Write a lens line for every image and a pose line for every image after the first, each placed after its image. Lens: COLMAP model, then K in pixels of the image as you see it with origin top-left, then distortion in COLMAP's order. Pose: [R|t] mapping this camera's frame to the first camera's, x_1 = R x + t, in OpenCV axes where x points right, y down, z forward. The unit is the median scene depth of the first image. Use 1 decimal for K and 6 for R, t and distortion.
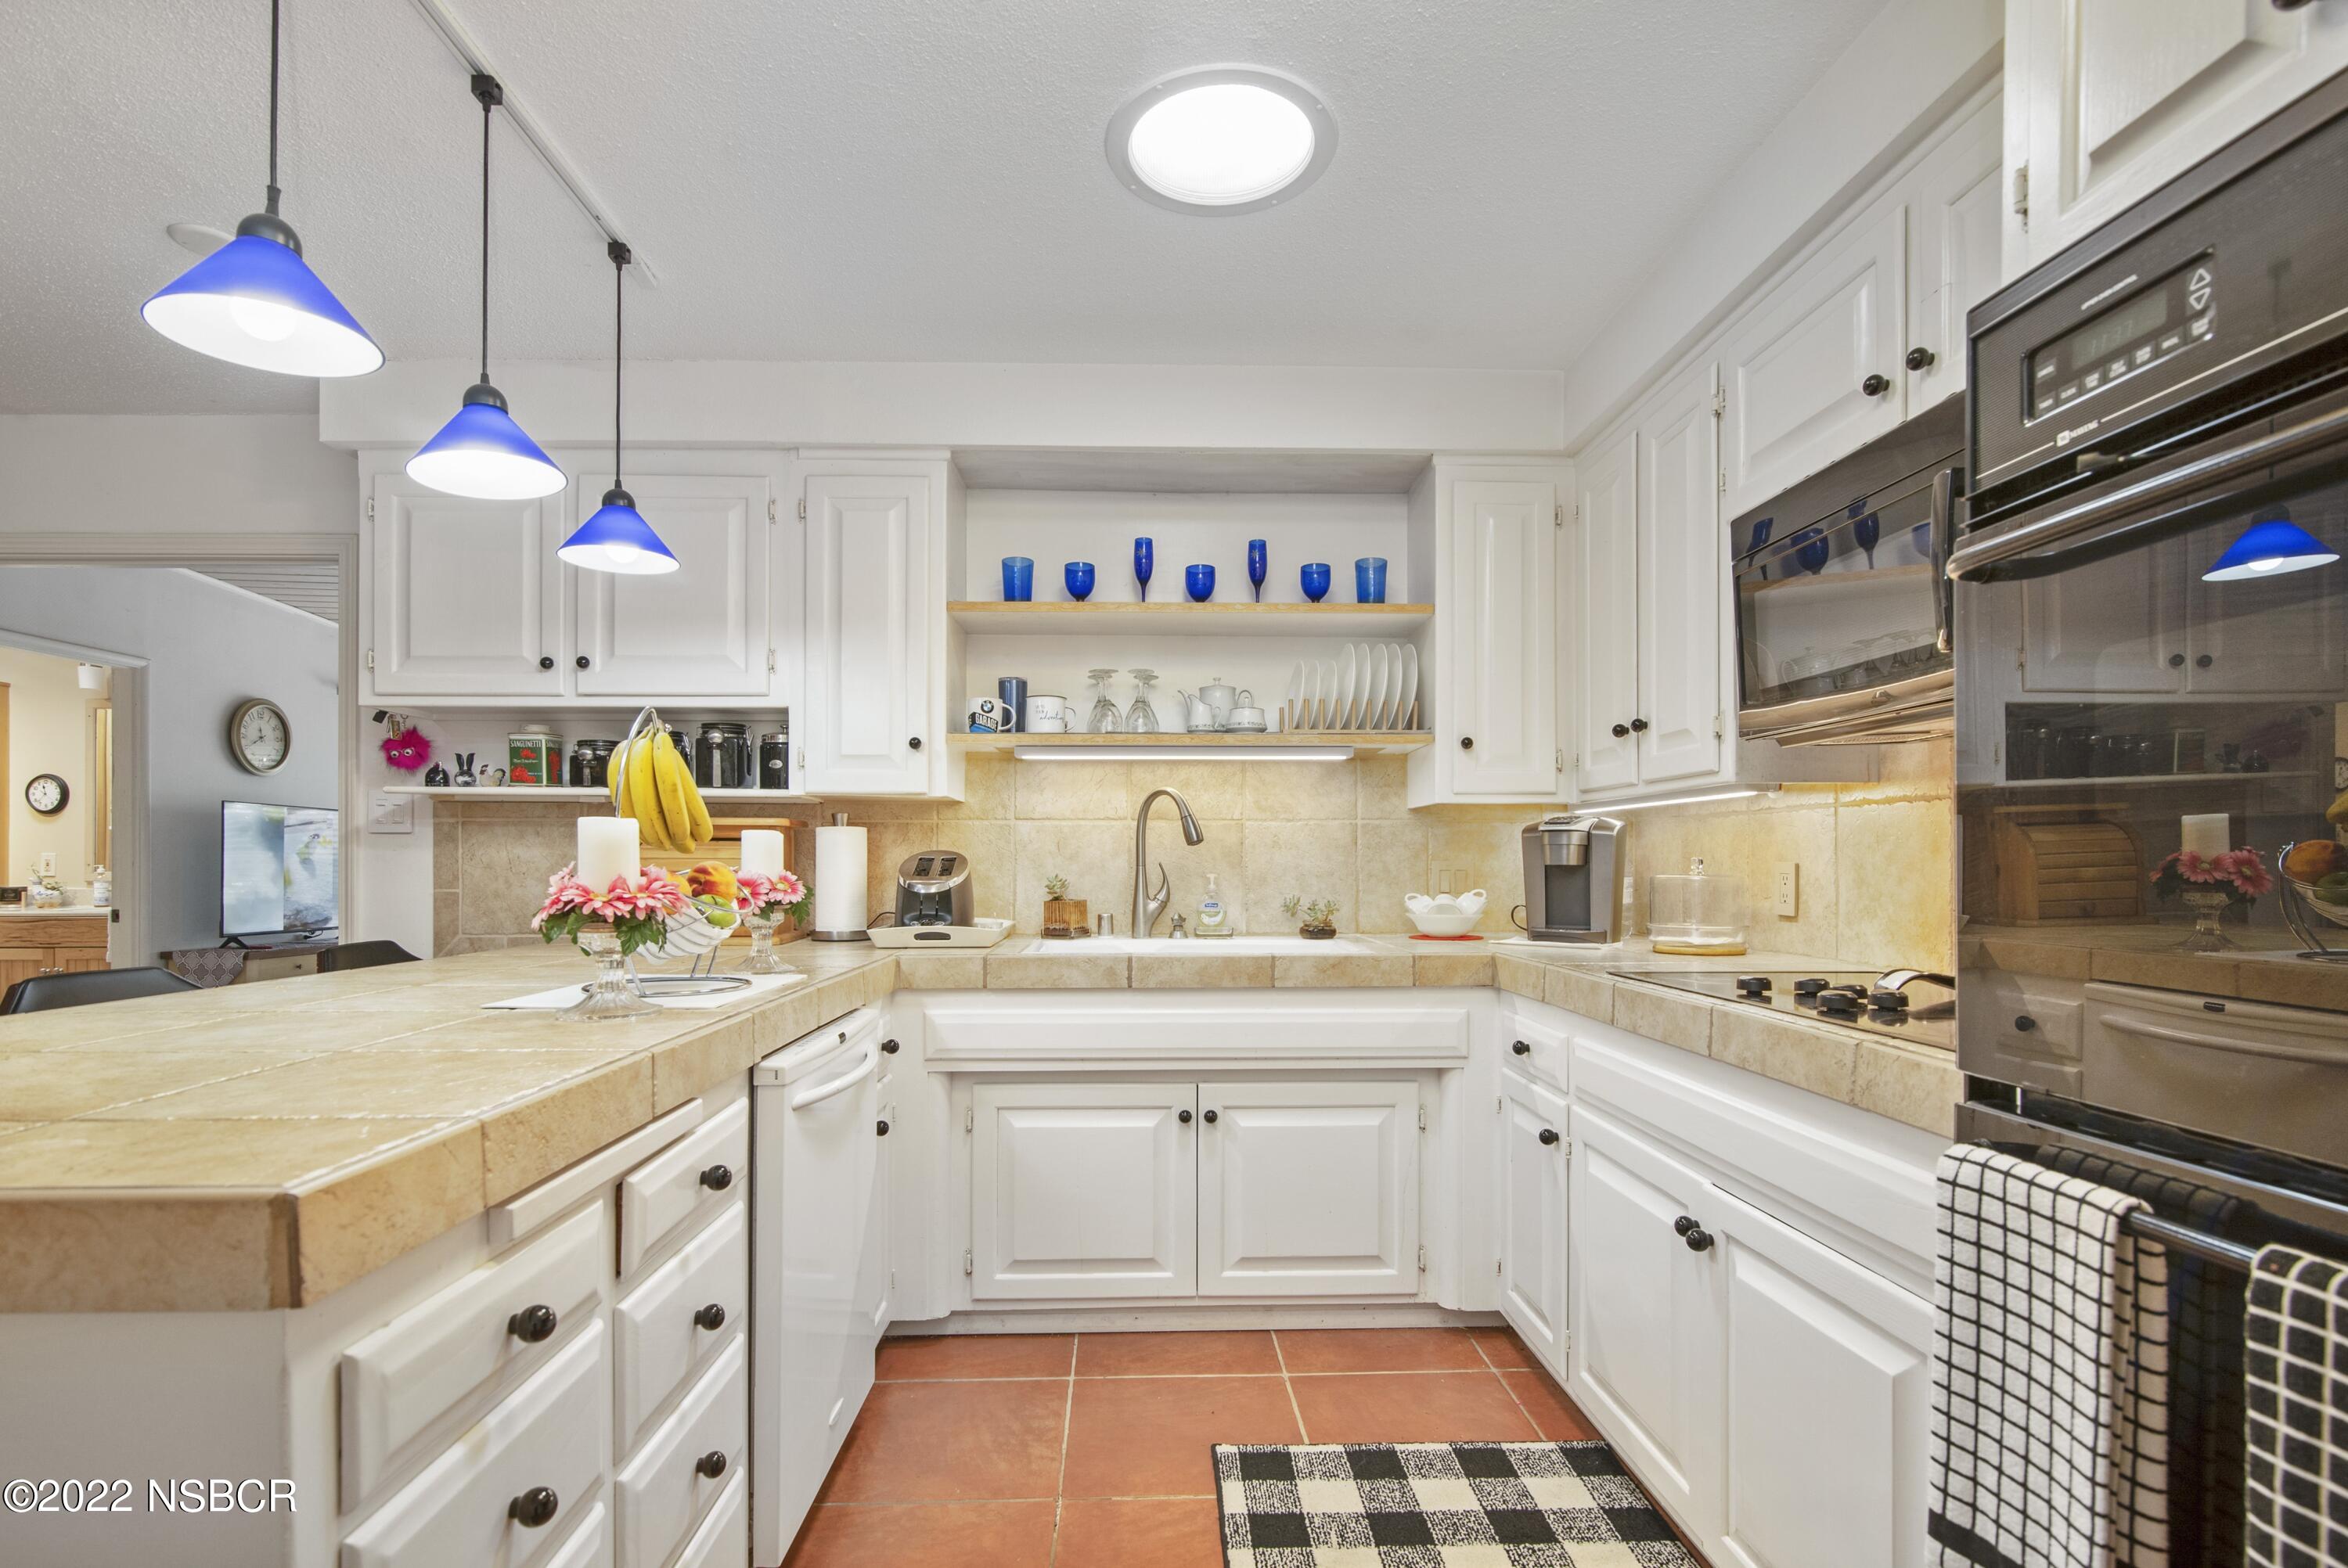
lens RADIAL K [[1121.6, 0, 1168.7], [0, 1121.6, 851.4], [0, 0, 1]] dist [-0.000916, -0.000018]
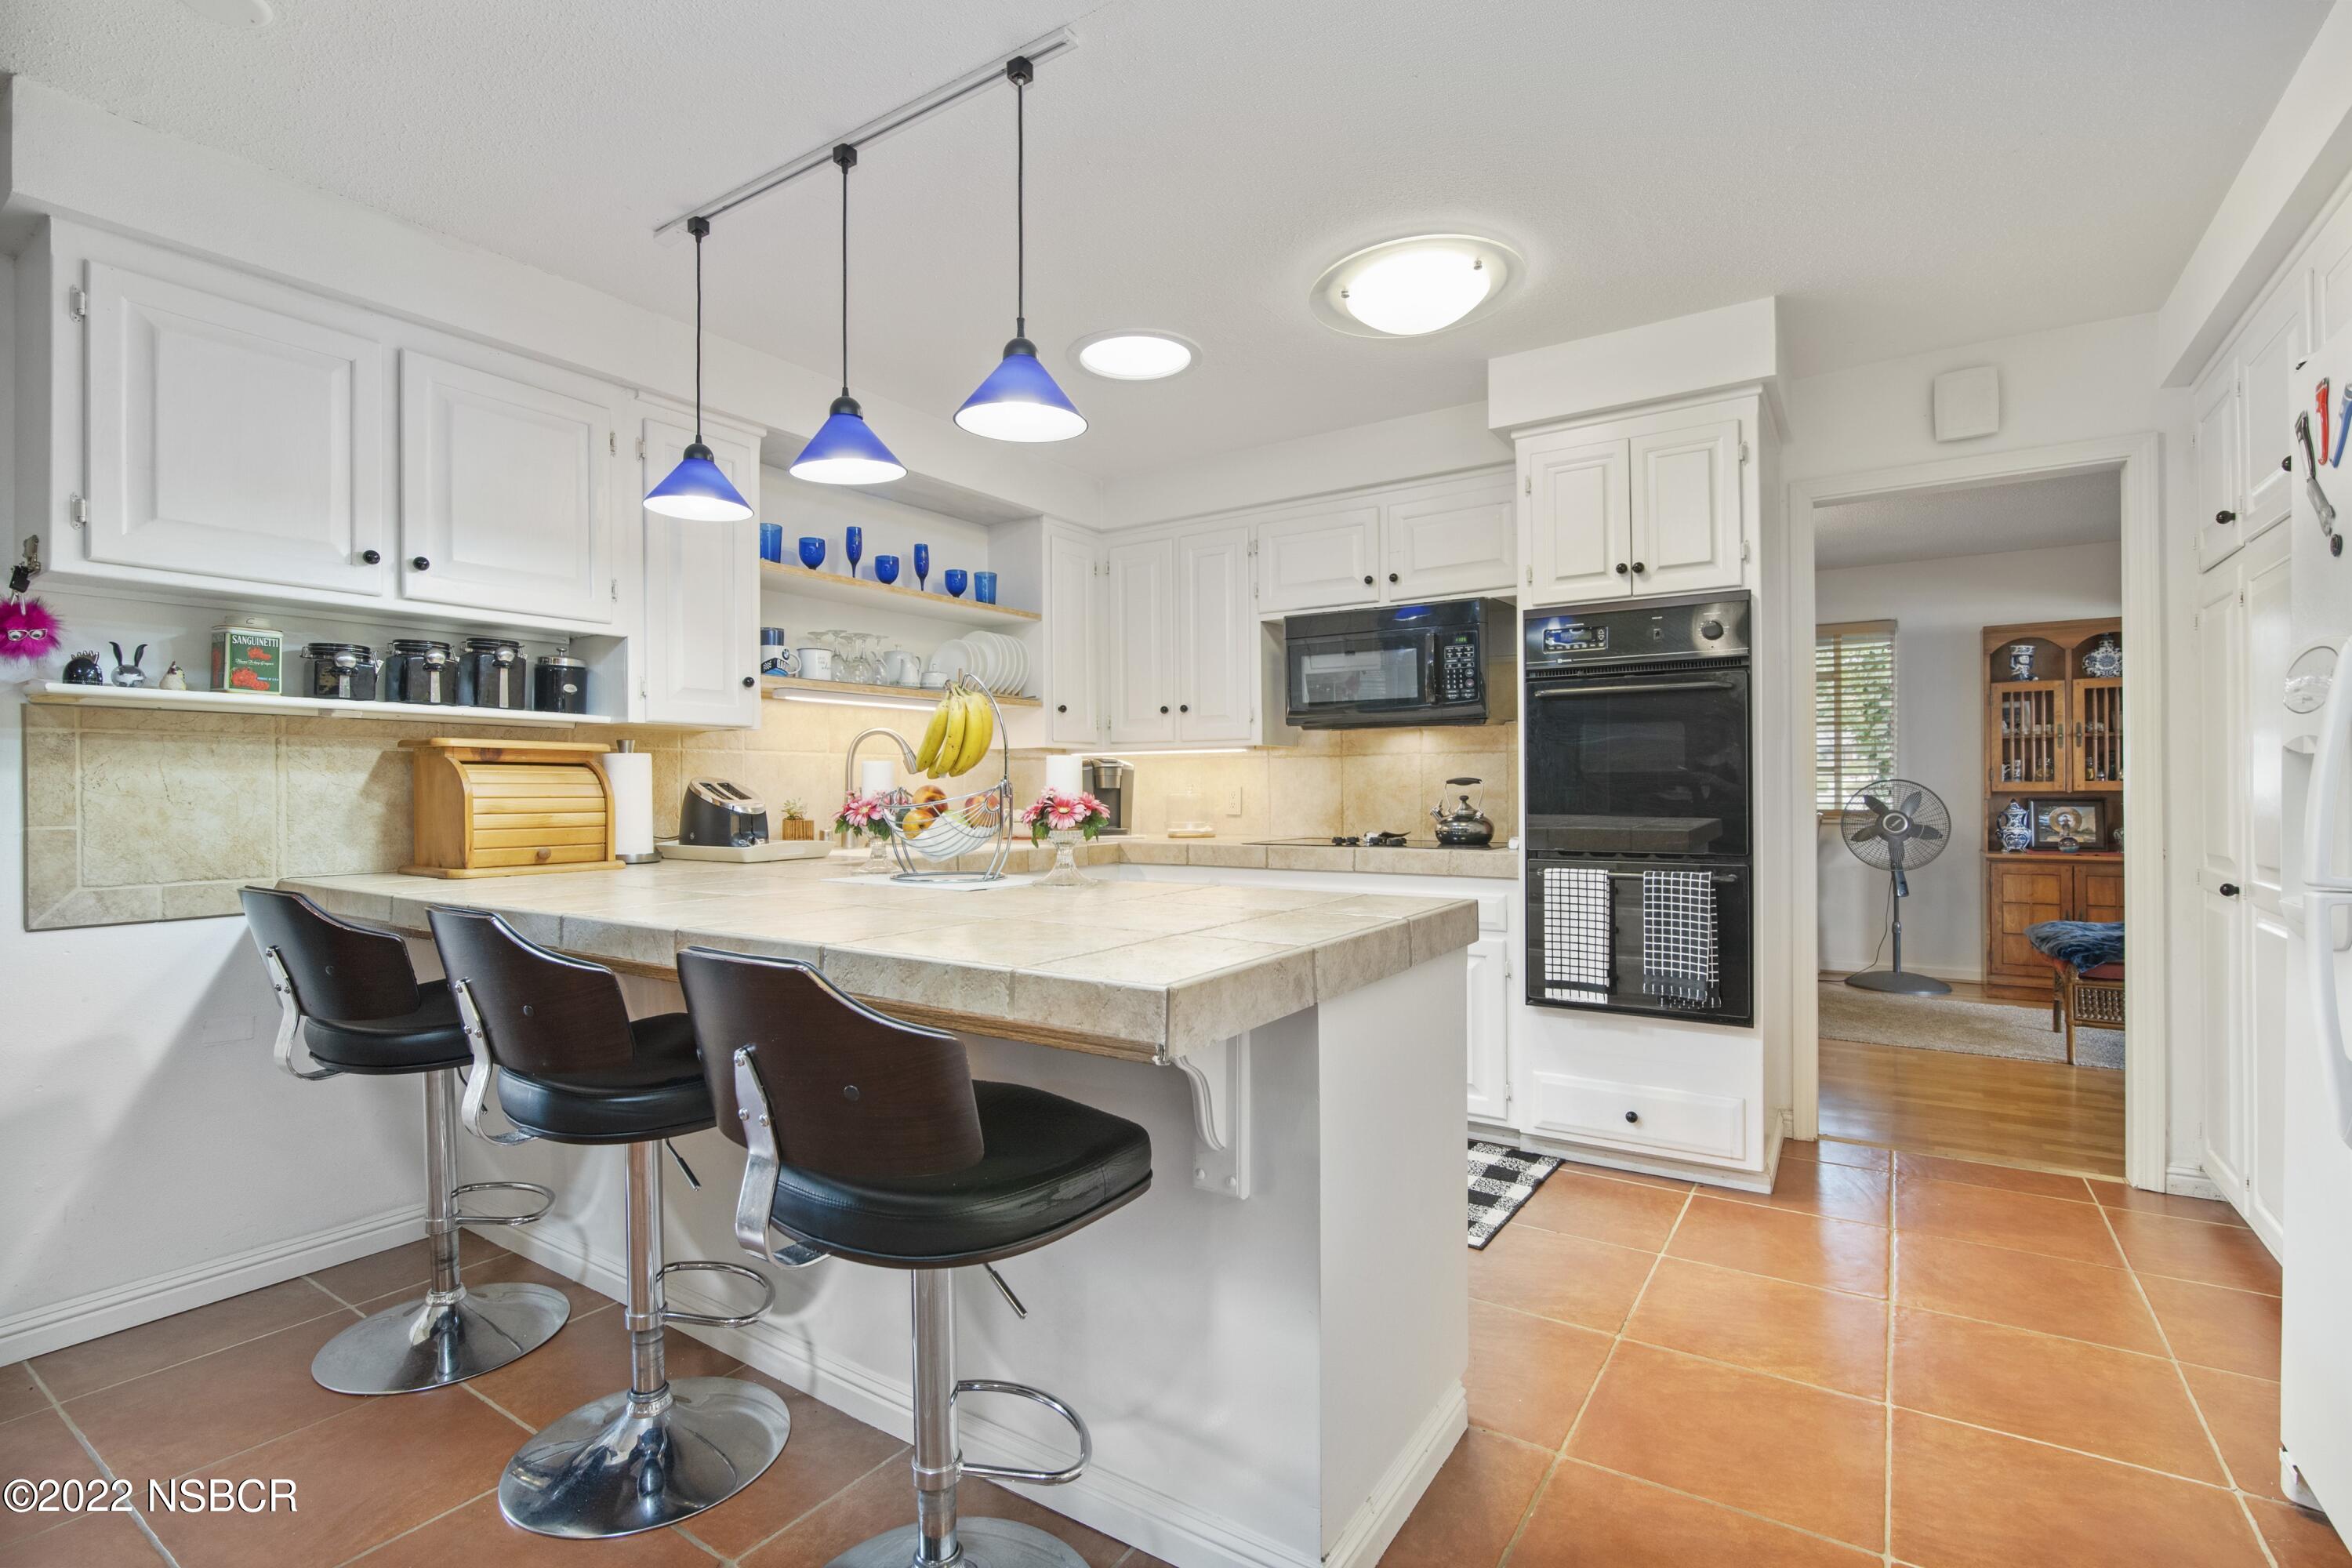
lens RADIAL K [[1079.8, 0, 1174.5], [0, 1079.8, 783.9], [0, 0, 1]] dist [0.000979, 0.000137]
pose [[0.582962, -0.000394, 0.812499, -0.806841], [-0.004562, 0.999983, 0.003758, 0.000606], [-0.812487, -0.005898, 0.582950, 0.008938]]
